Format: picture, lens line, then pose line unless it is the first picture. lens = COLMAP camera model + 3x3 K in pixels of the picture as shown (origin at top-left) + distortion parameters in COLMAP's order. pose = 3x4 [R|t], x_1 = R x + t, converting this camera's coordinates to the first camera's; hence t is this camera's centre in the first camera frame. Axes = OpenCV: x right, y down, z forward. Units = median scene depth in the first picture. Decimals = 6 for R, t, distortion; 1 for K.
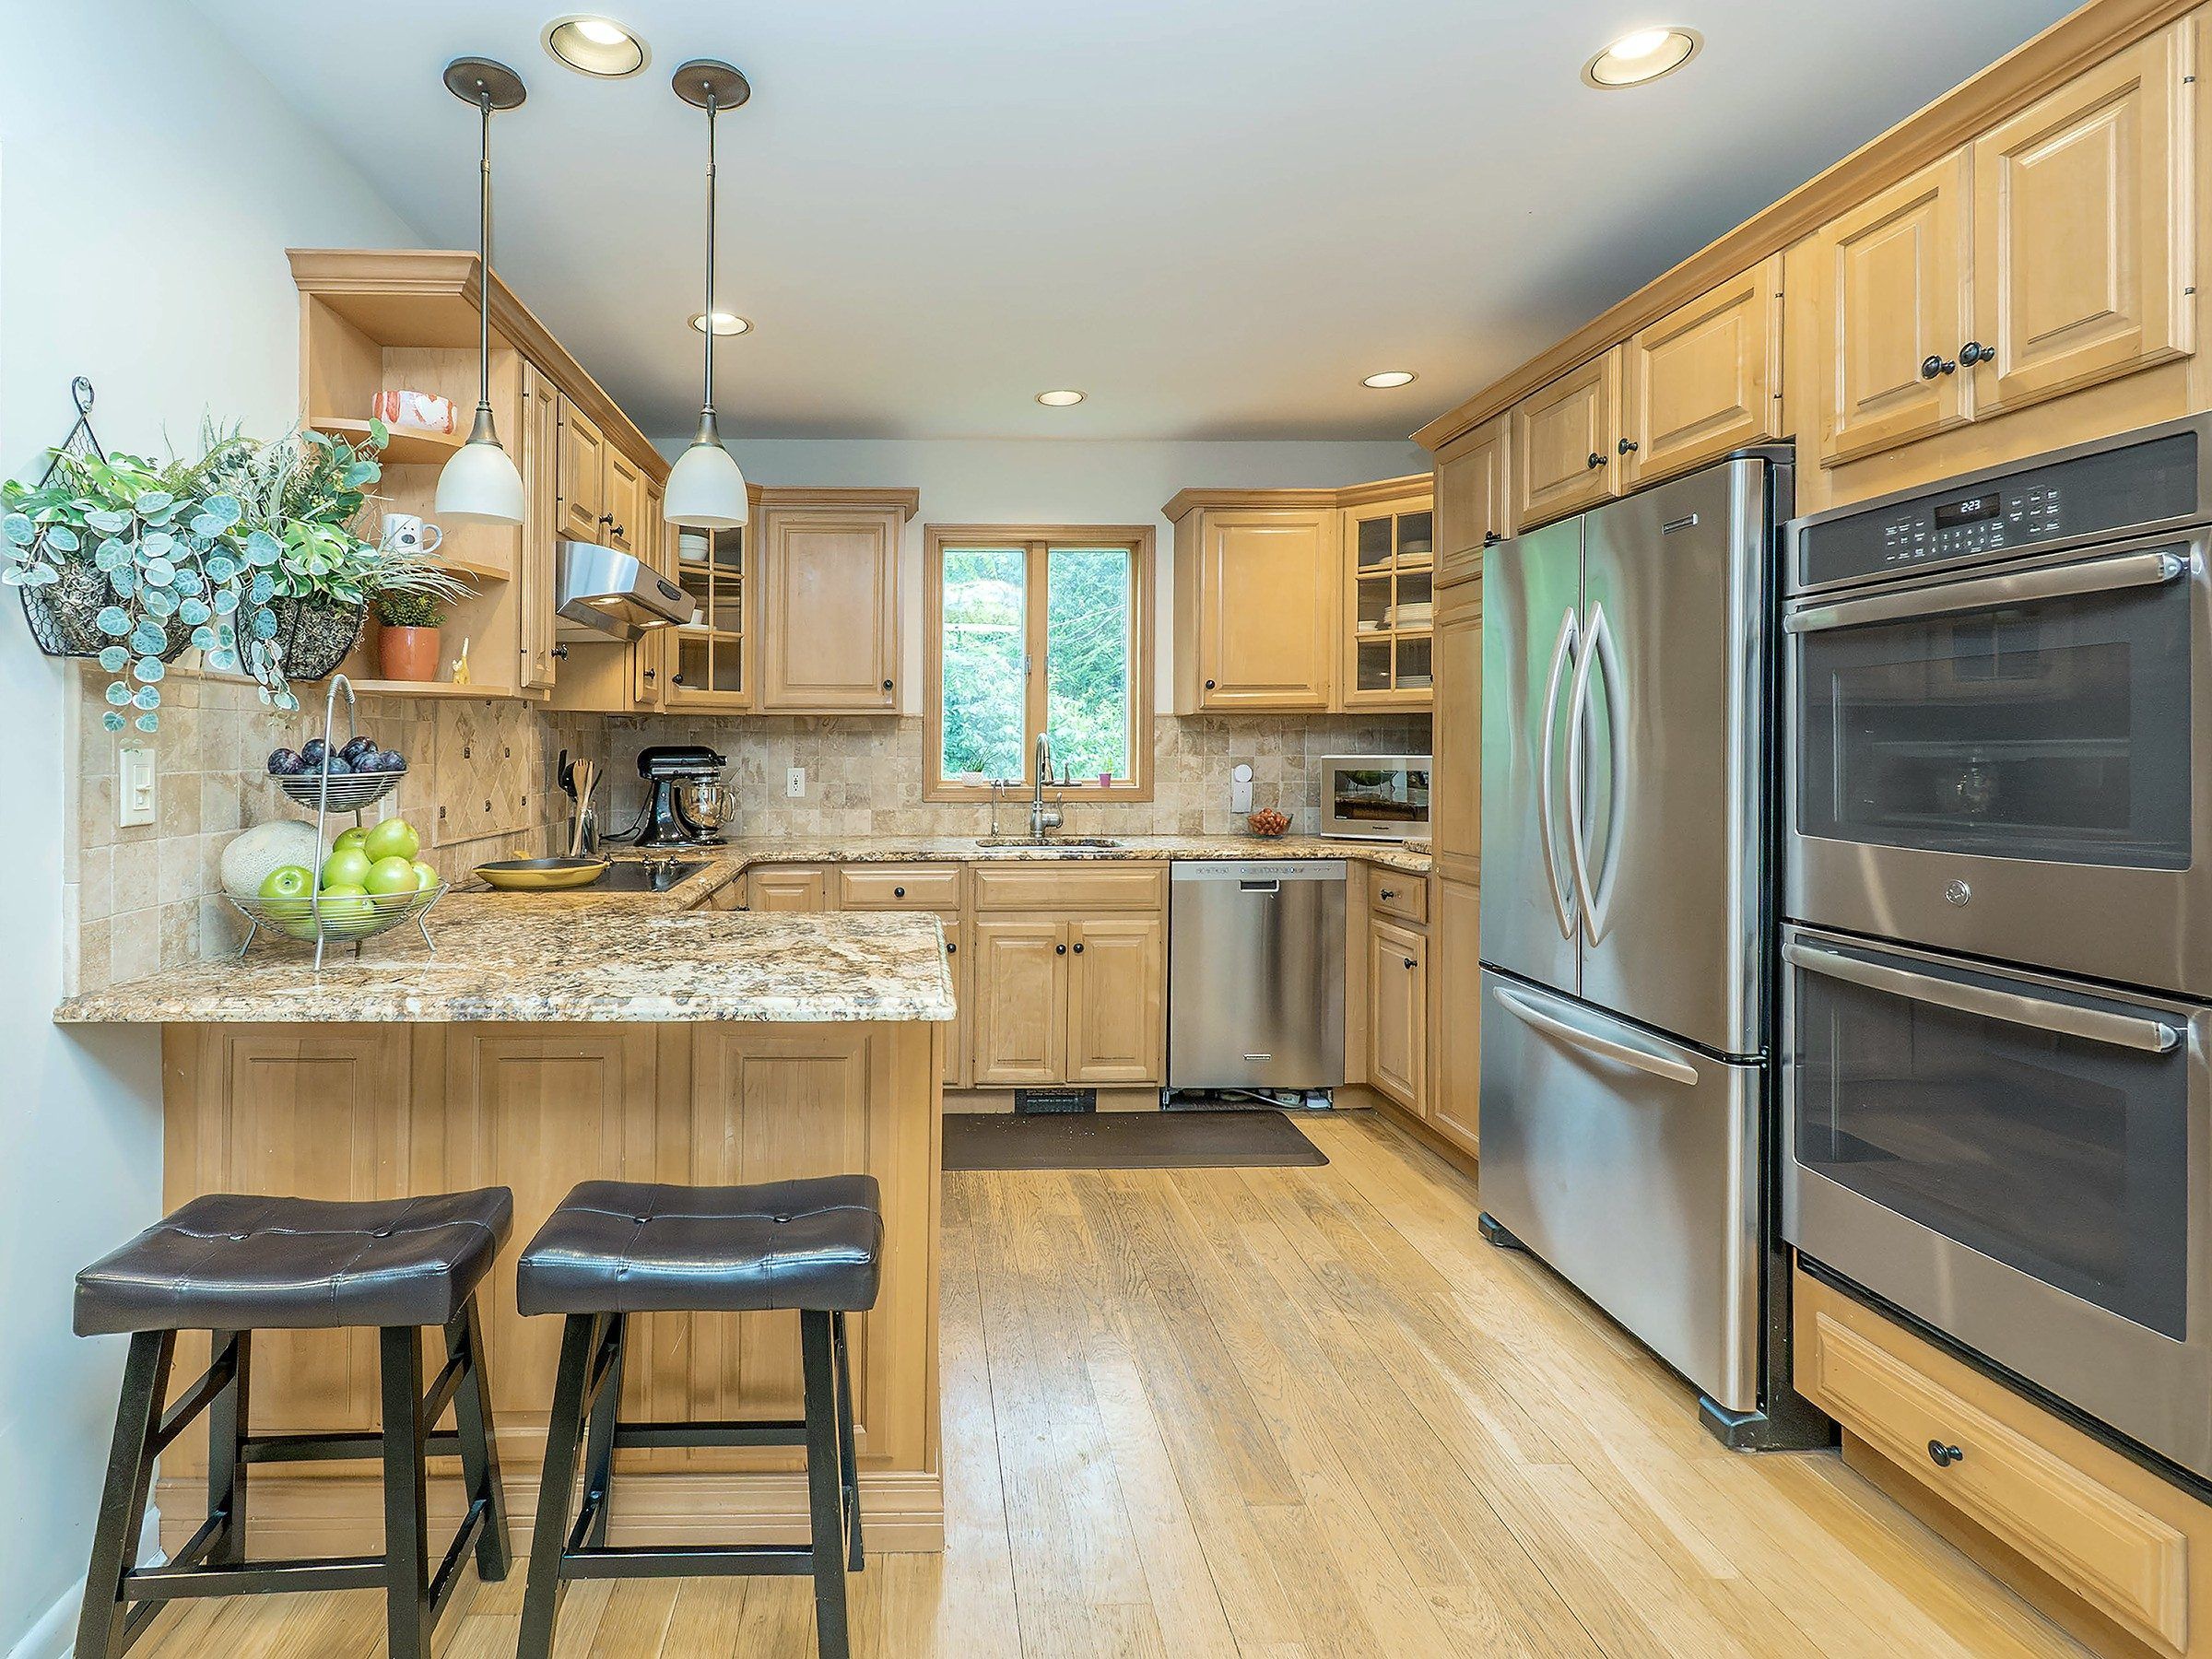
lens RADIAL K [[1145.8, 0, 928.1], [0, 1145.8, 762.0], [0, 0, 1]] dist [0.007528, -0.003474]
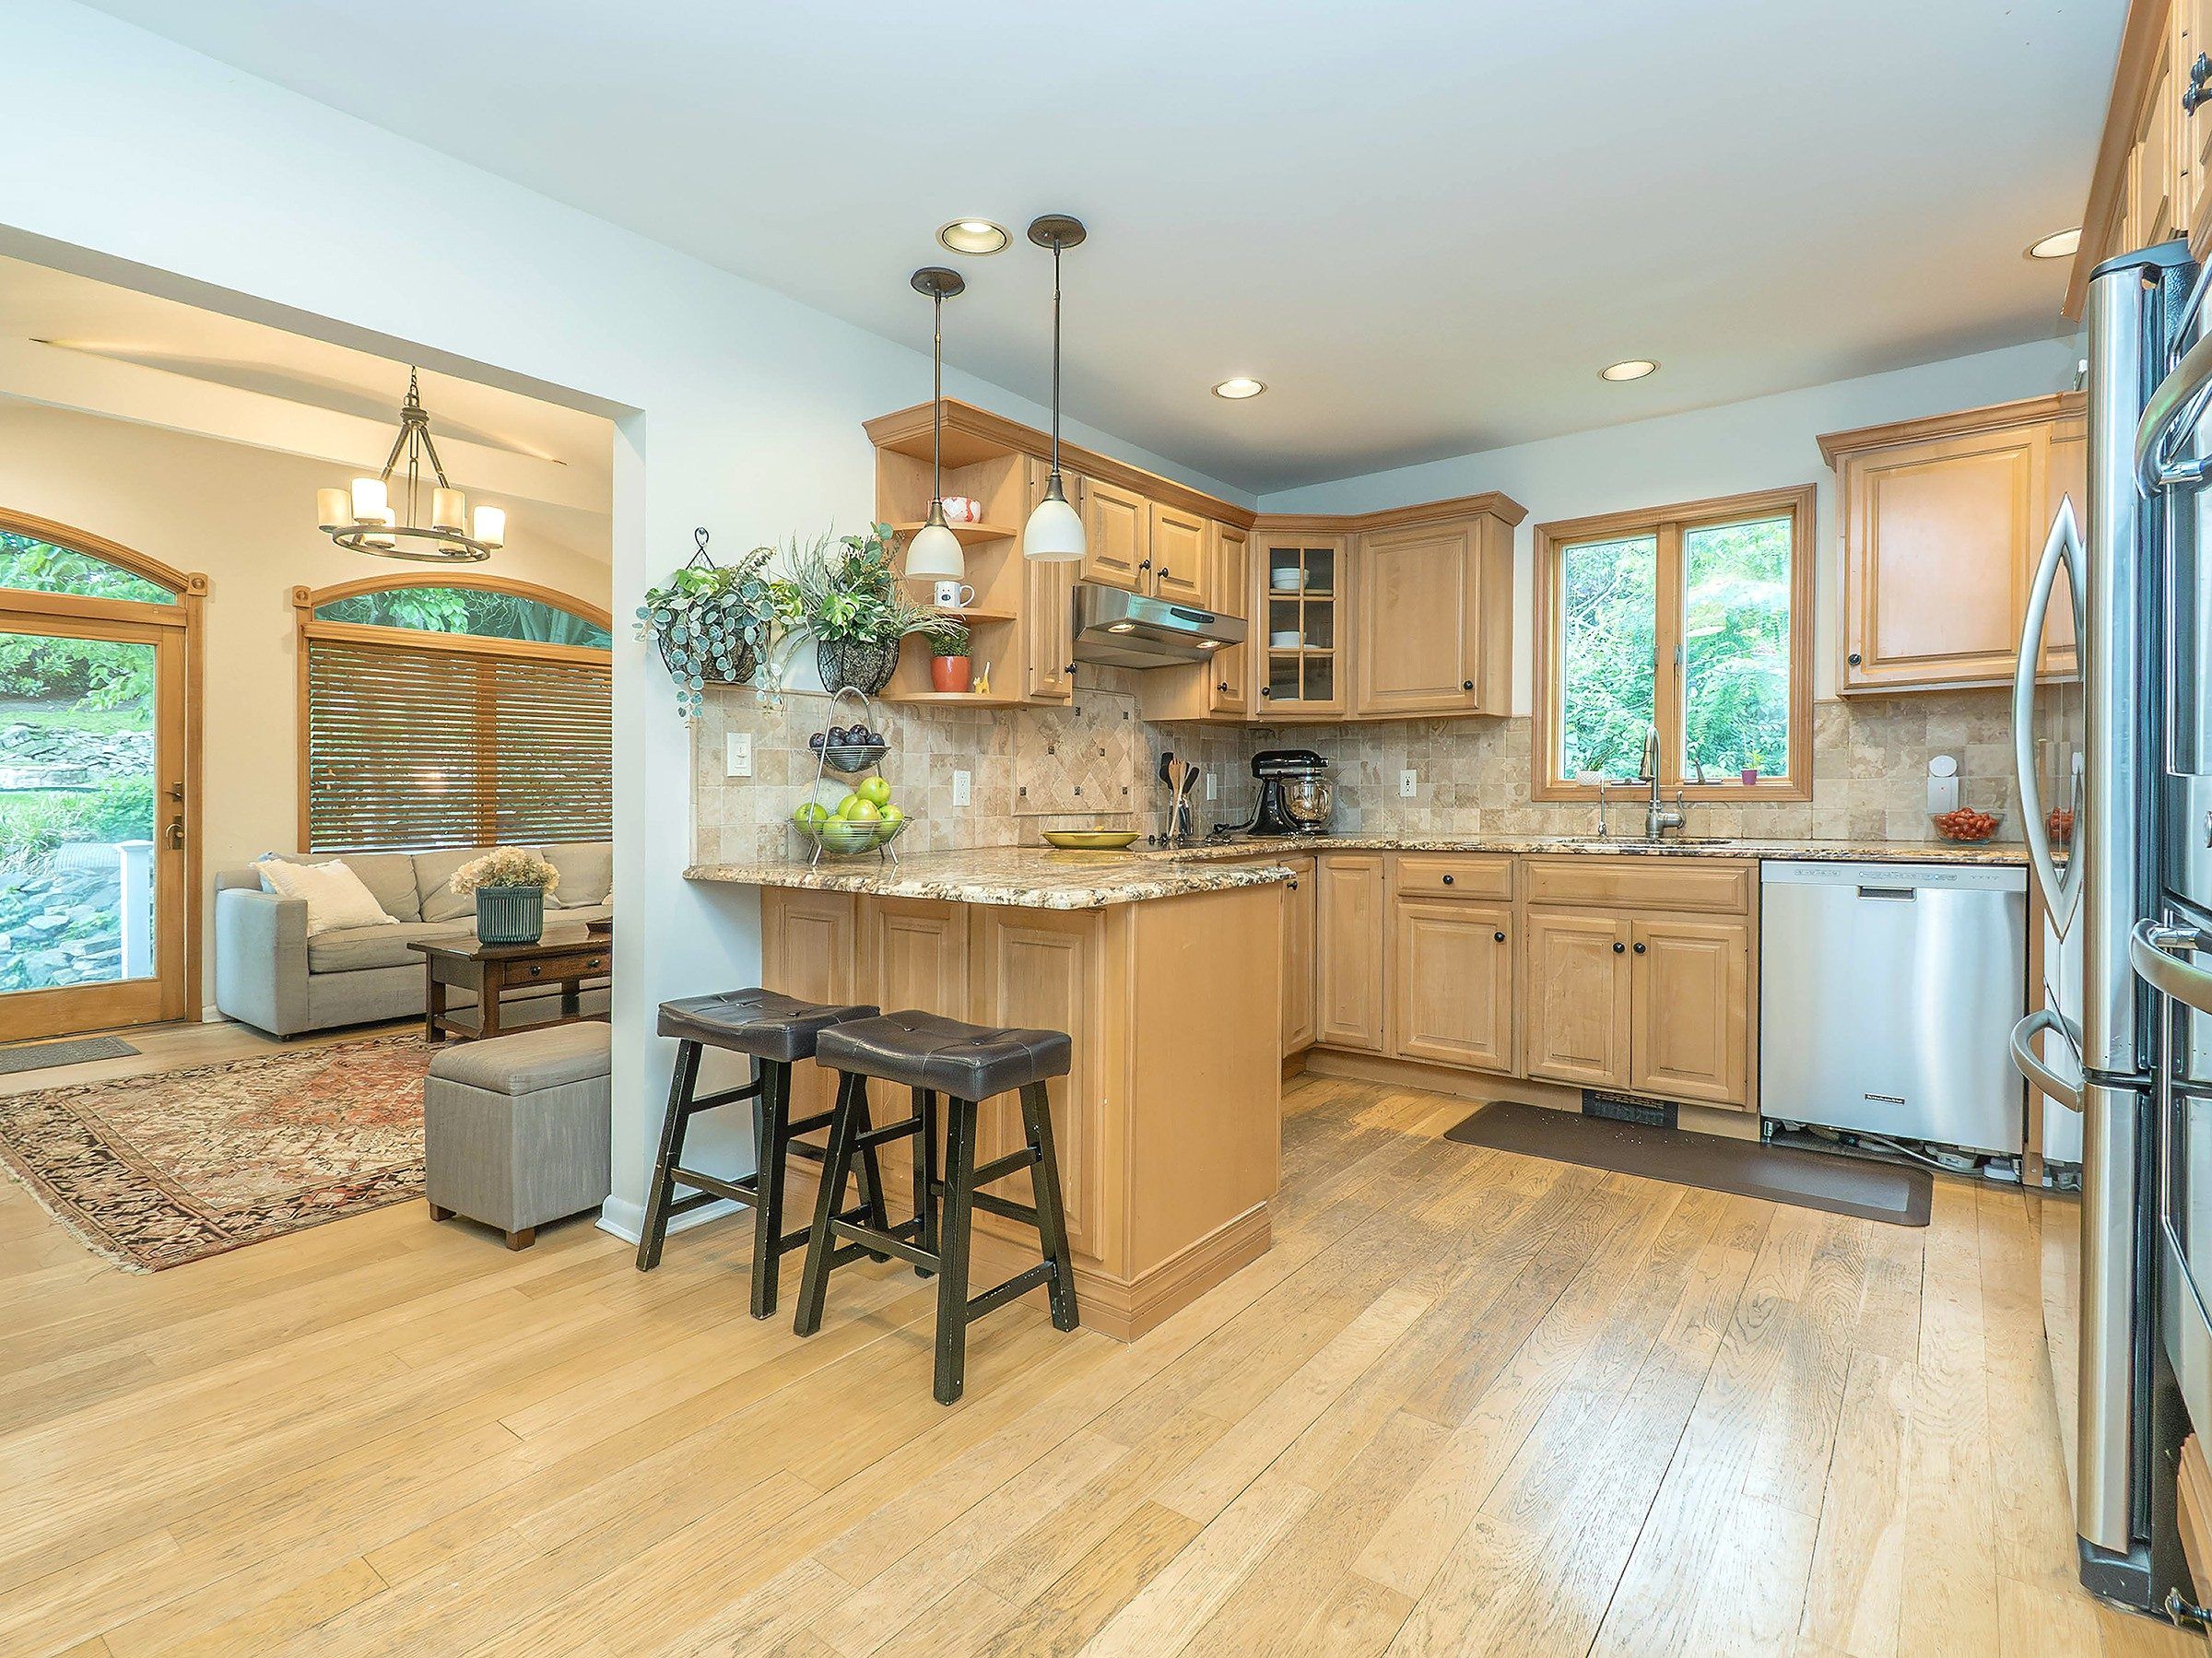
lens RADIAL K [[1092.7, 0, 1108.5], [0, 1092.7, 804.1], [0, 0, 1]] dist [0.012211, -0.006026]
pose [[0.779787, -0.001370, -0.626044, 0.353904], [0.000598, 0.999999, -0.001443, 0.044244], [0.626045, 0.000751, 0.779787, 0.020028]]
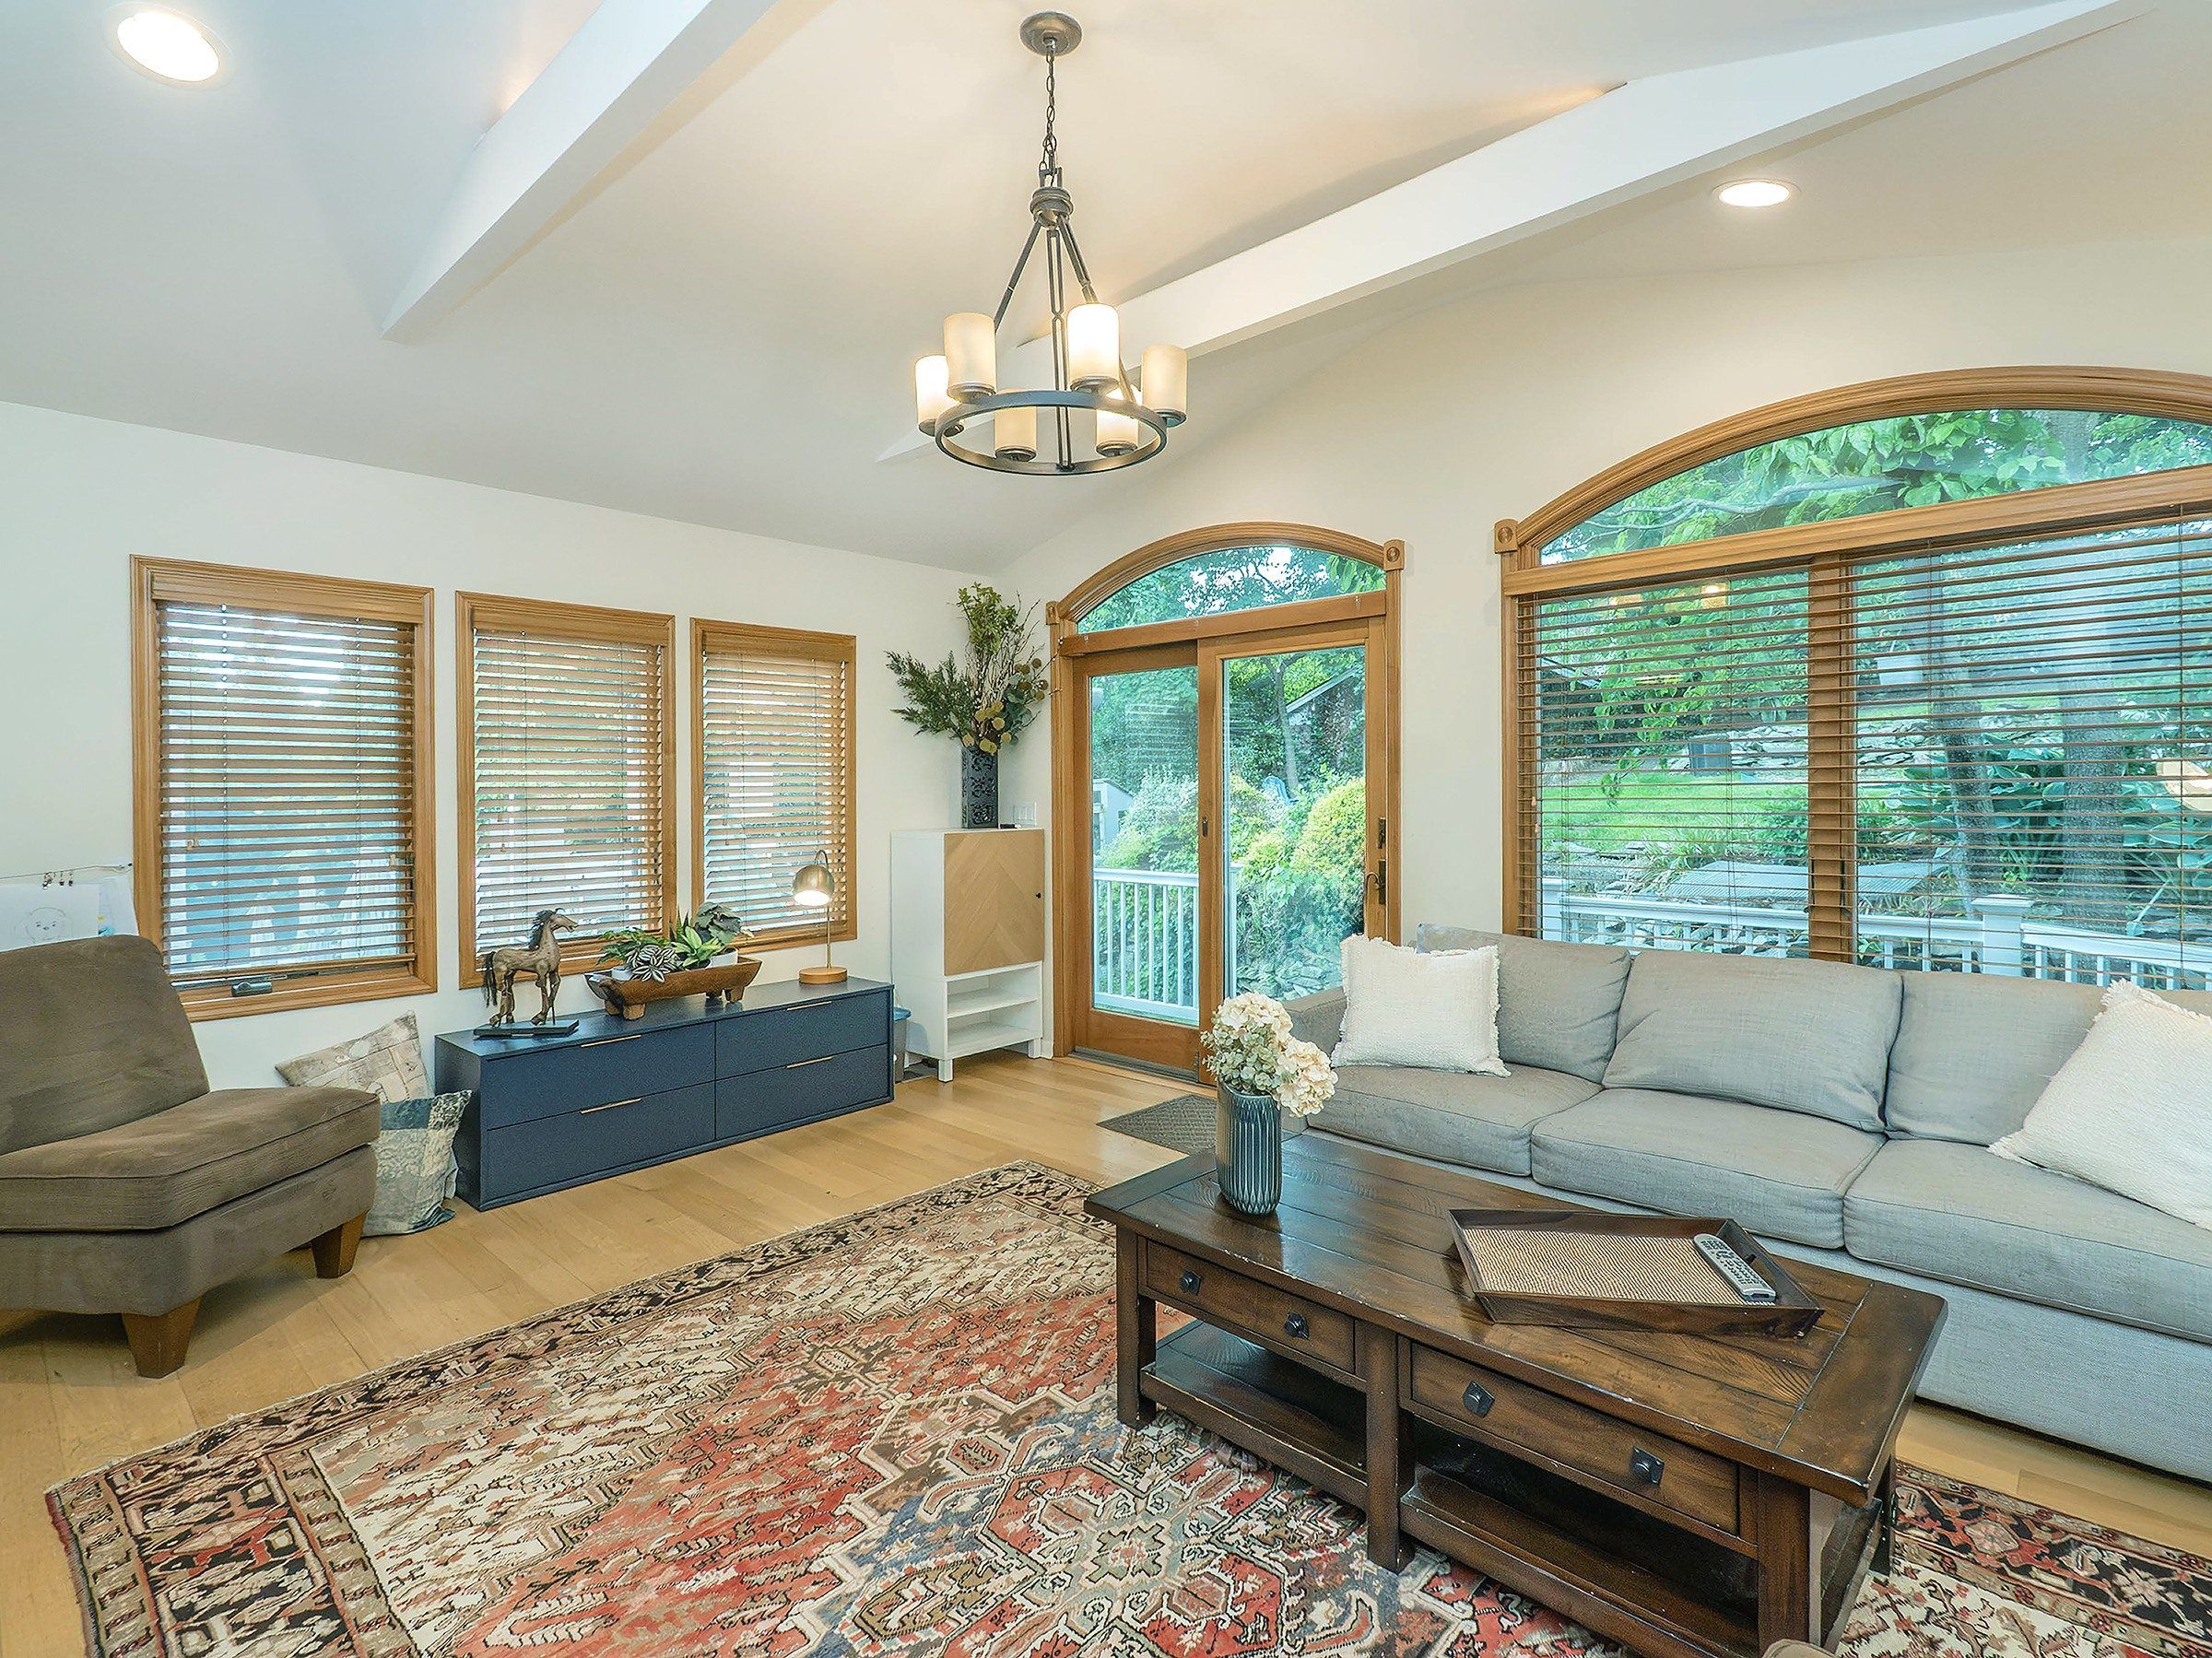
lens RADIAL K [[1092.7, 0, 1120.1], [0, 1092.7, 796.3], [0, 0, 1]] dist [0.012211, -0.006026]
pose [[-0.705606, 0.016267, -0.708418, -0.497639], [0.008357, 0.999858, 0.014635, -0.025789], [0.708555, 0.004406, -0.705641, 0.933058]]
